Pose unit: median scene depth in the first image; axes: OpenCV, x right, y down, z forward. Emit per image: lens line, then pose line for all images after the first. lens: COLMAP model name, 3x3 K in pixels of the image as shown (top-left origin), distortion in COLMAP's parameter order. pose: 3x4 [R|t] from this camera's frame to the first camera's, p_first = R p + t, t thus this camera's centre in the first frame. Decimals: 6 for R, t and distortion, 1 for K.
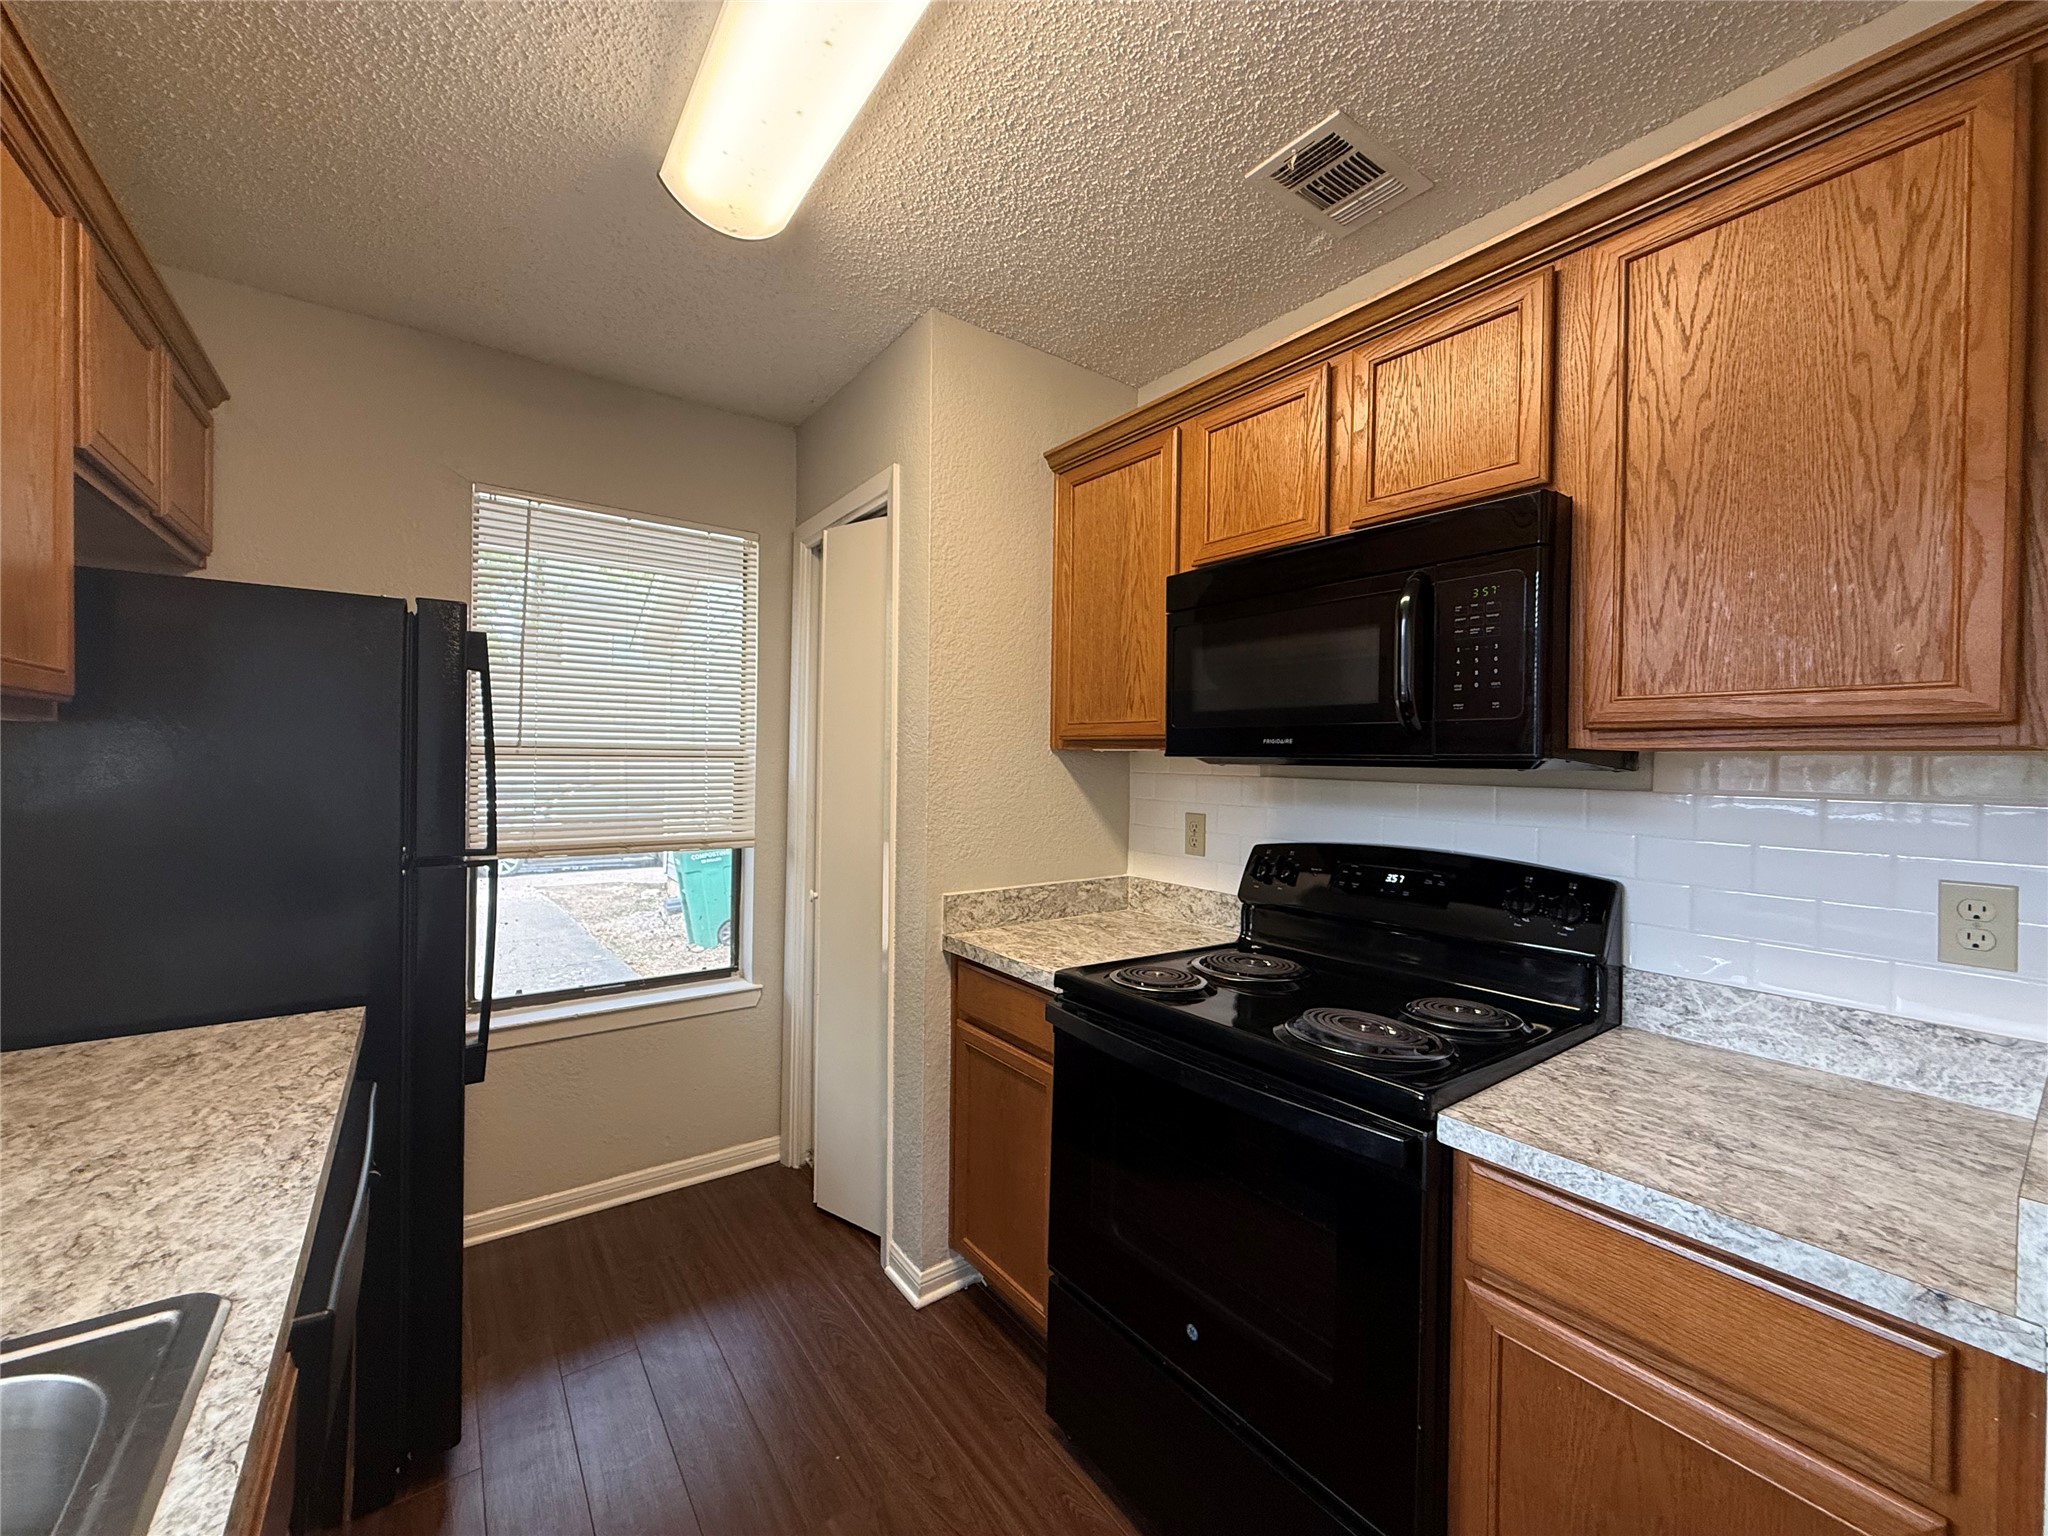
lens RADIAL K [[815.2, 0, 1020.1], [0, 815.2, 765.8], [0, 0, 1]] dist [-0.000403, 0.000028]
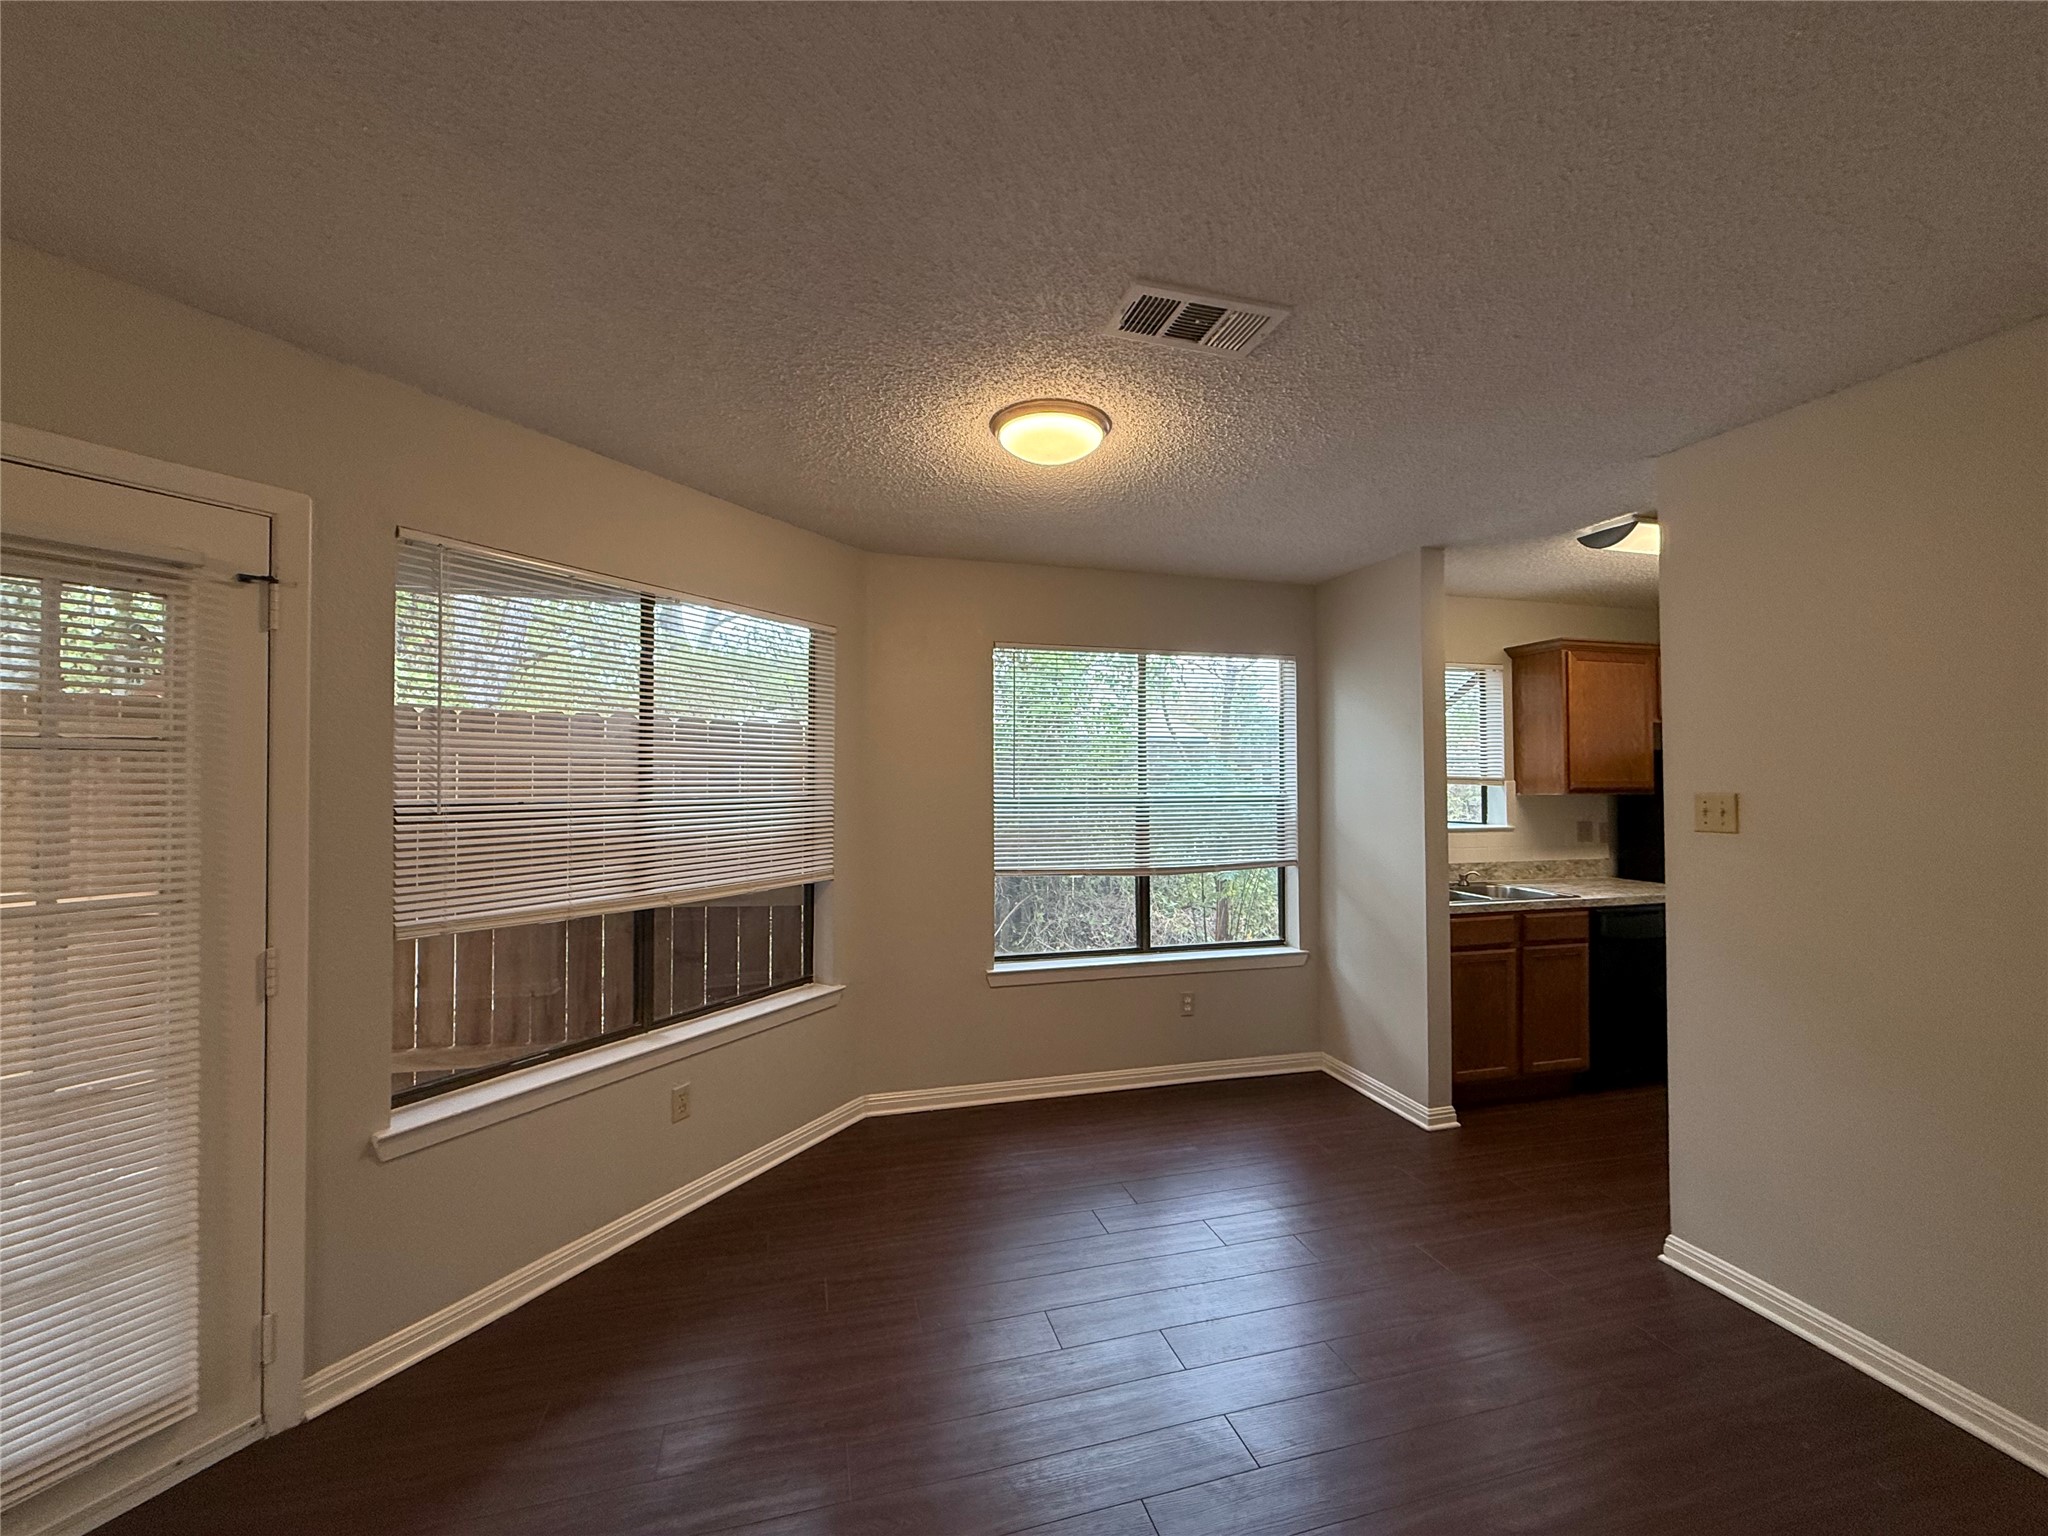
lens RADIAL K [[815.2, 0, 1020.1], [0, 815.2, 765.8], [0, 0, 1]] dist [-0.000403, 0.000028]
pose [[-0.356780, -0.029276, -0.933730, 1.833076], [-0.015172, 0.999559, -0.025543, -0.025088], [0.934065, 0.005053, -0.357067, -0.203111]]
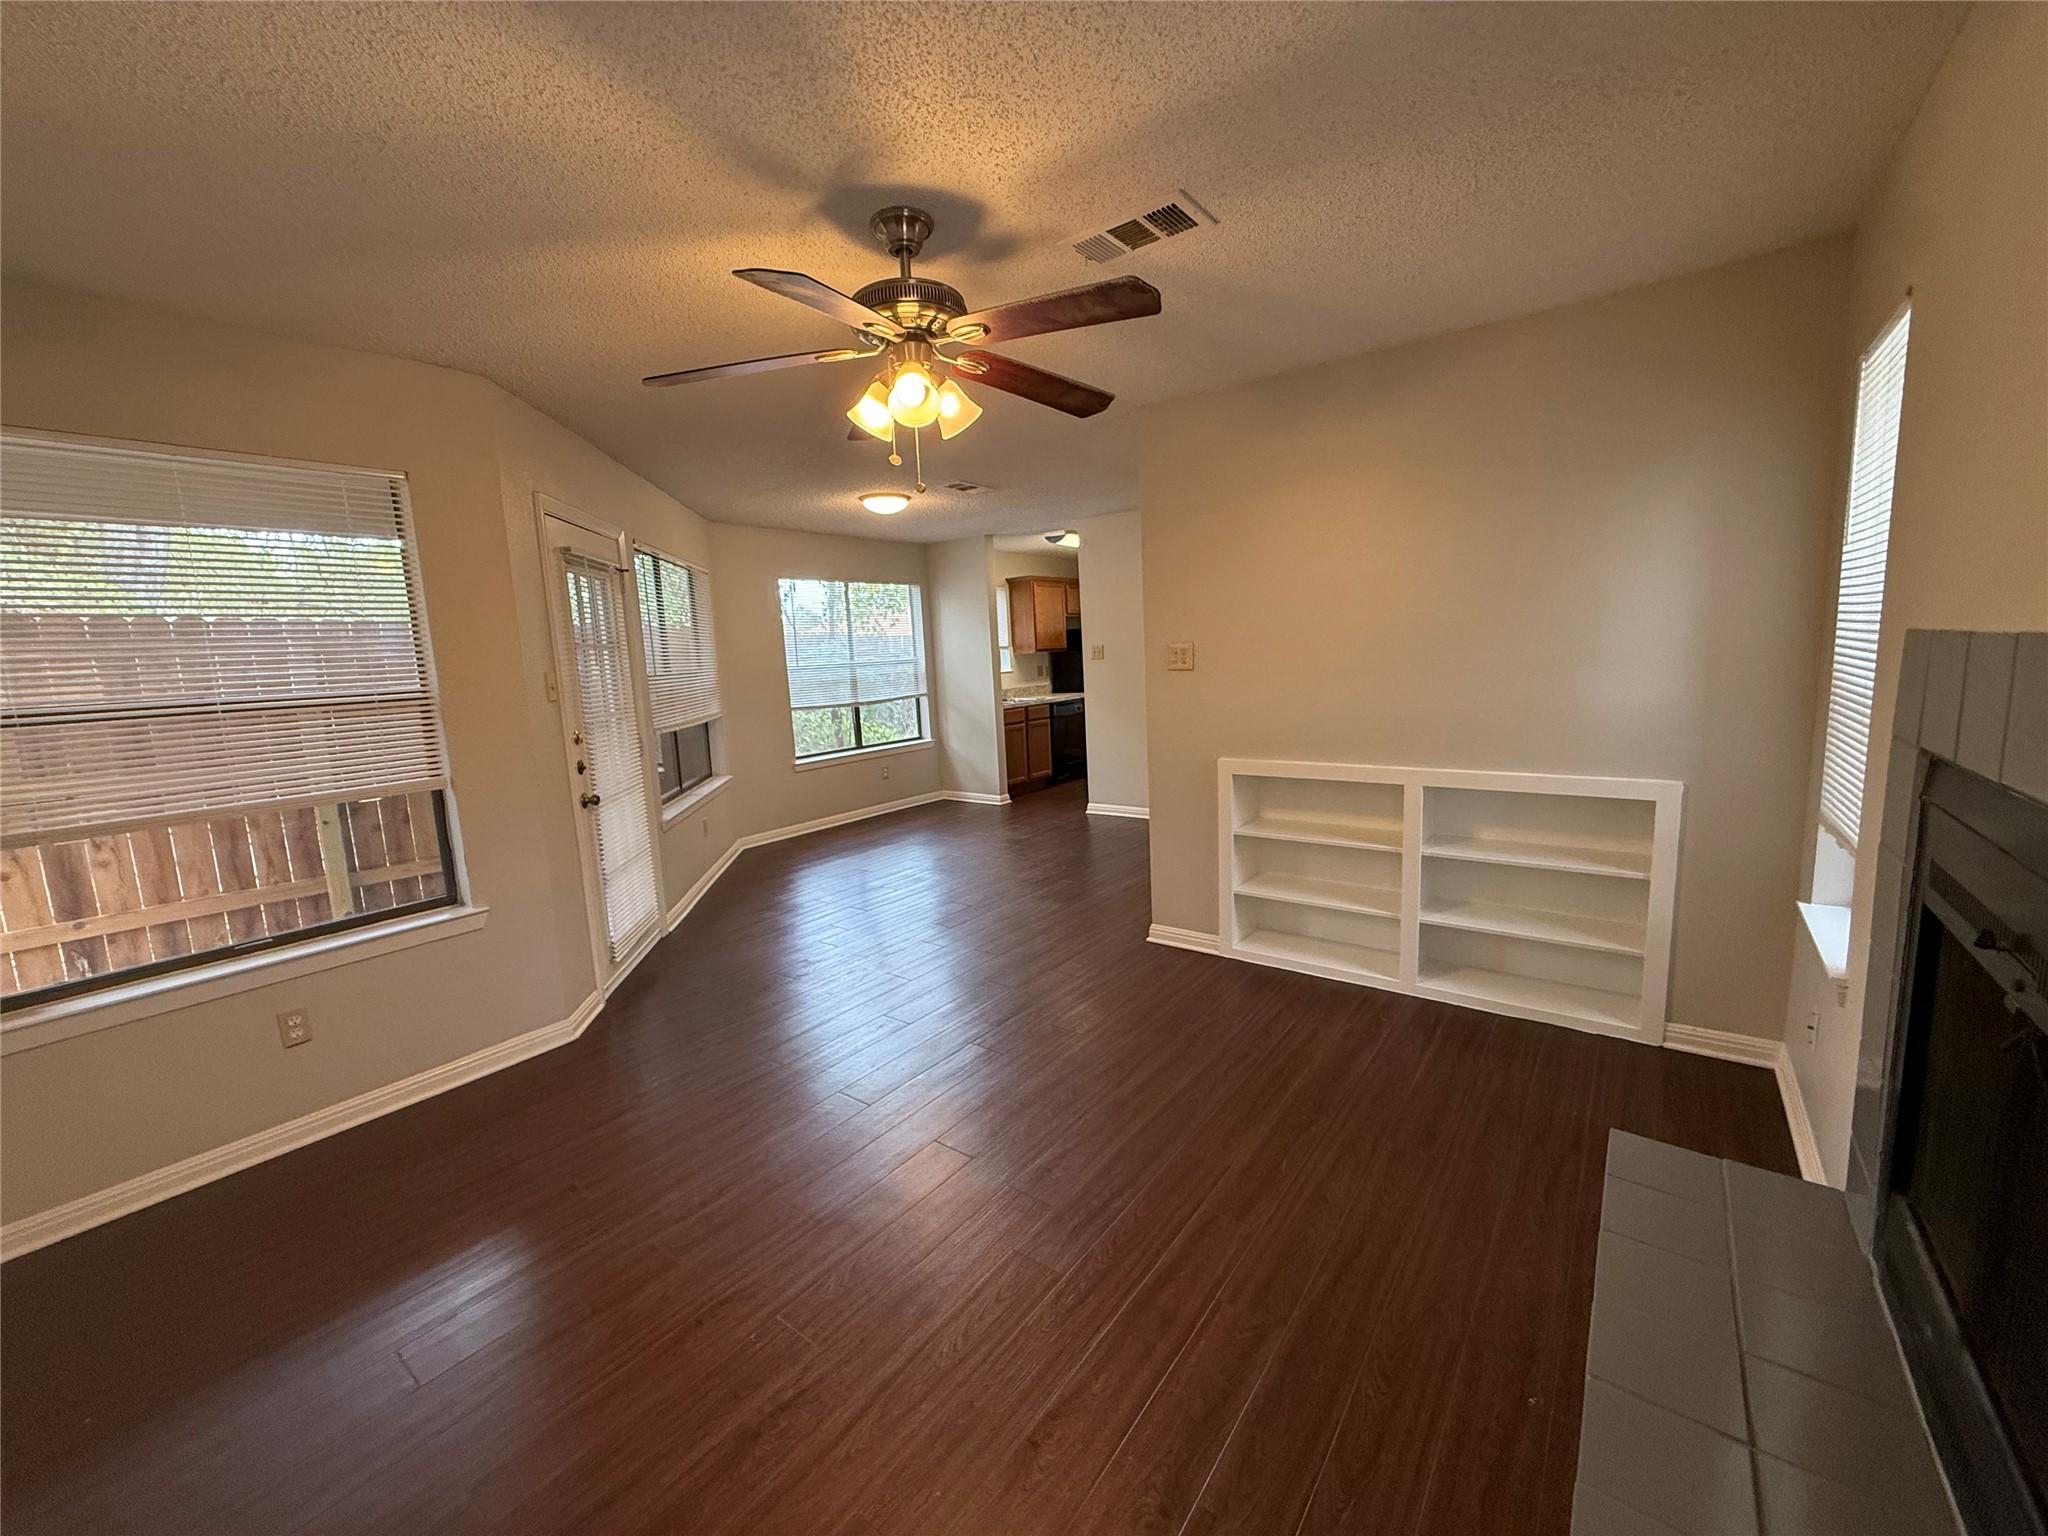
lens RADIAL K [[815.2, 0, 1020.1], [0, 815.2, 765.8], [0, 0, 1]] dist [-0.000403, 0.000028]
pose [[0.282792, 0.103268, -0.953606, 3.460565], [0.045306, 0.991640, 0.120822, 0.040446], [0.958111, -0.077371, 0.275750, -0.922299]]
